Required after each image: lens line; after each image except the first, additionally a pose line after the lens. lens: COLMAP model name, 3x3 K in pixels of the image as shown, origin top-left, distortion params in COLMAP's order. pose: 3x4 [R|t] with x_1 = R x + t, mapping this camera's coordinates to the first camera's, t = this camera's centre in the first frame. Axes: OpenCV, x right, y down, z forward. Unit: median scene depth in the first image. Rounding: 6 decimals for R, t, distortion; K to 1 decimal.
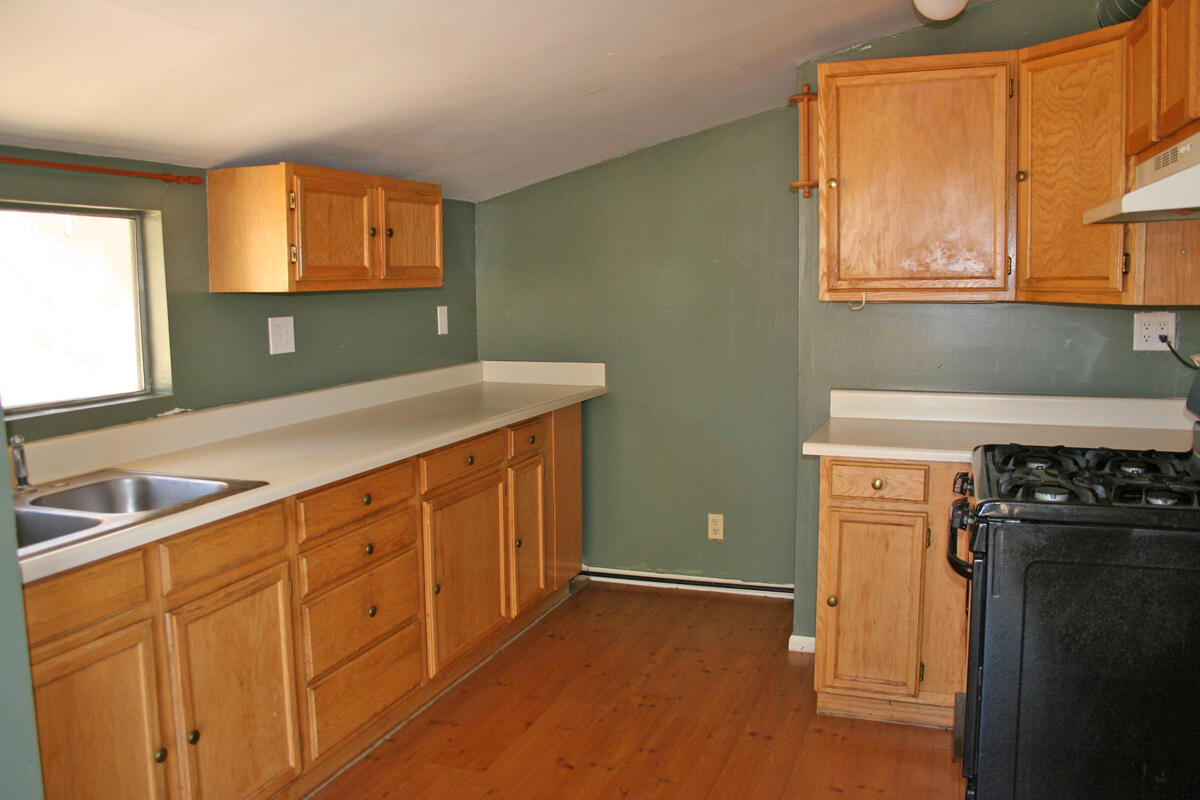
lens RADIAL K [[1009.8, 0, 602.2], [0, 1009.8, 391.4], [0, 0, 1]] dist [-0.157341, 0.144429]
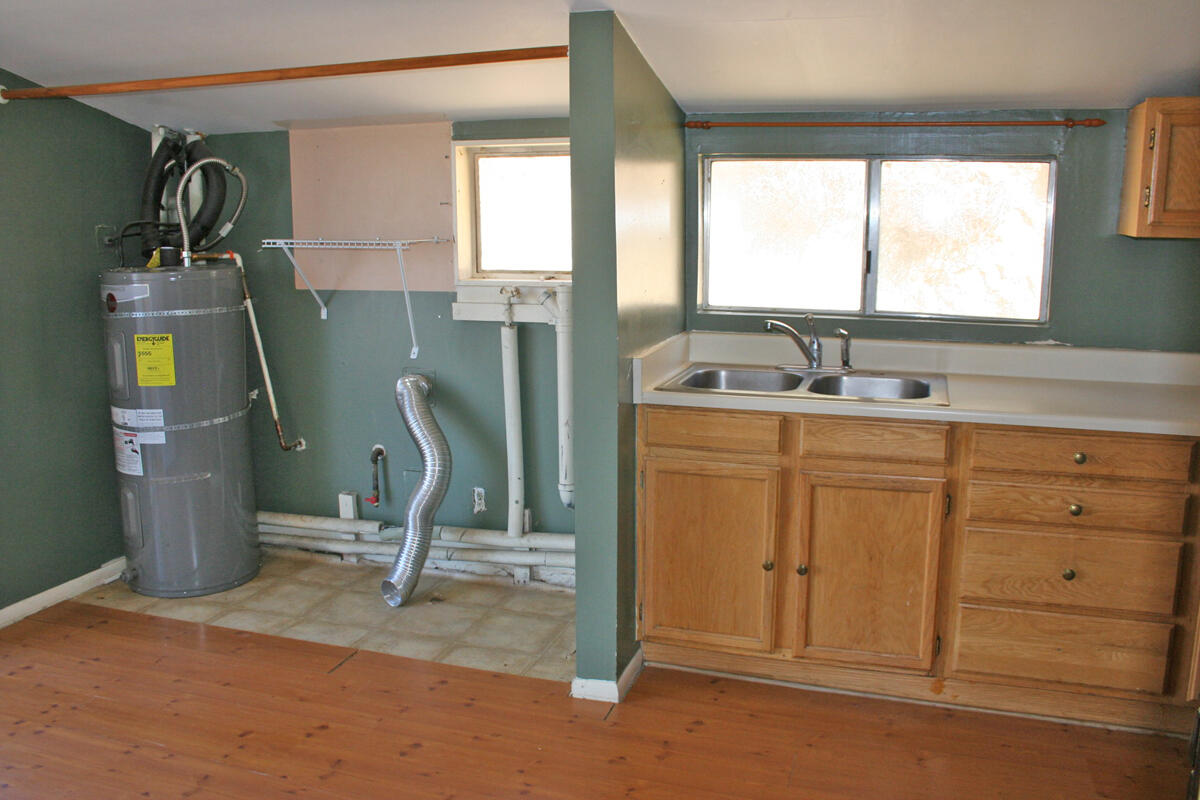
lens RADIAL K [[1009.8, 0, 602.2], [0, 1009.8, 391.4], [0, 0, 1]] dist [-0.157341, 0.144429]
pose [[0.029431, 0.186870, -0.981944, 0.600236], [-0.111432, 0.976859, 0.182563, -0.067348], [0.993336, 0.104047, 0.049573, 0.454278]]
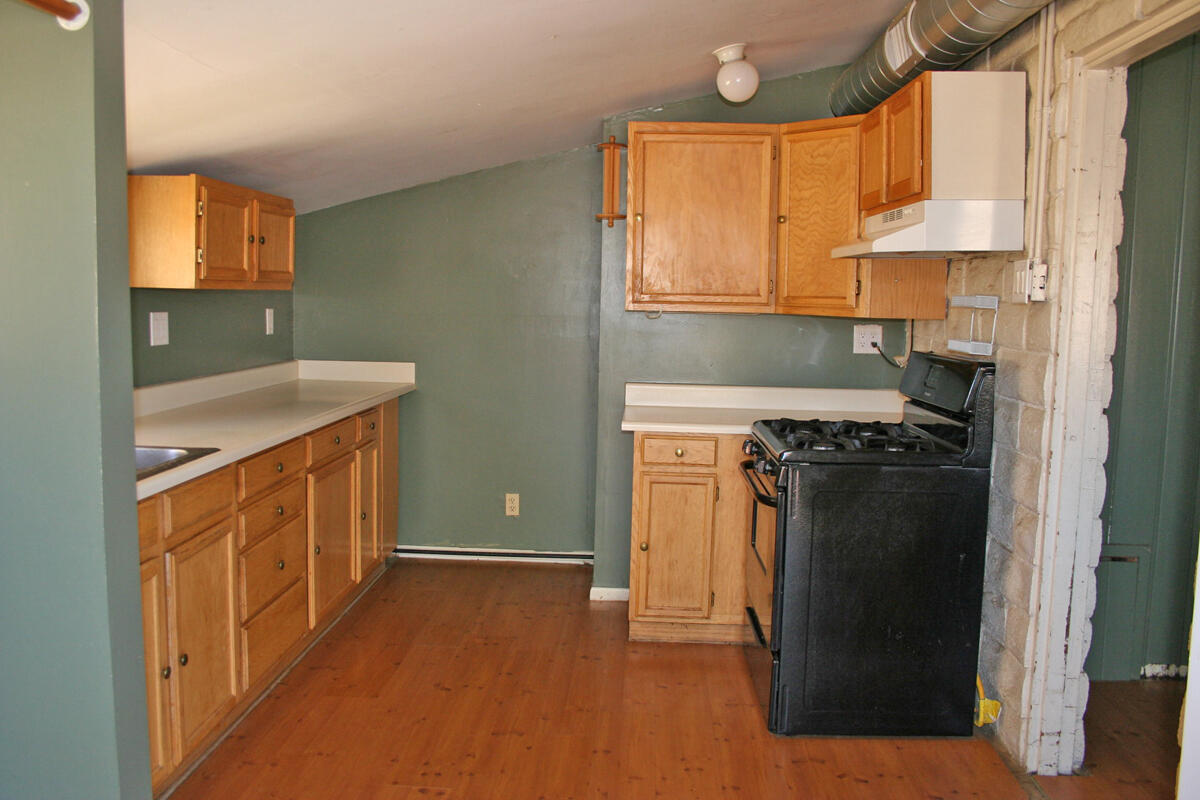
lens RADIAL K [[1009.8, 0, 602.2], [0, 1009.8, 391.4], [0, 0, 1]] dist [-0.157341, 0.144429]
pose [[0.951101, 0.005047, 0.308840, -0.218582], [0.000626, 0.999833, -0.018265, 0.037231], [-0.308880, 0.017565, 0.950939, -0.205892]]
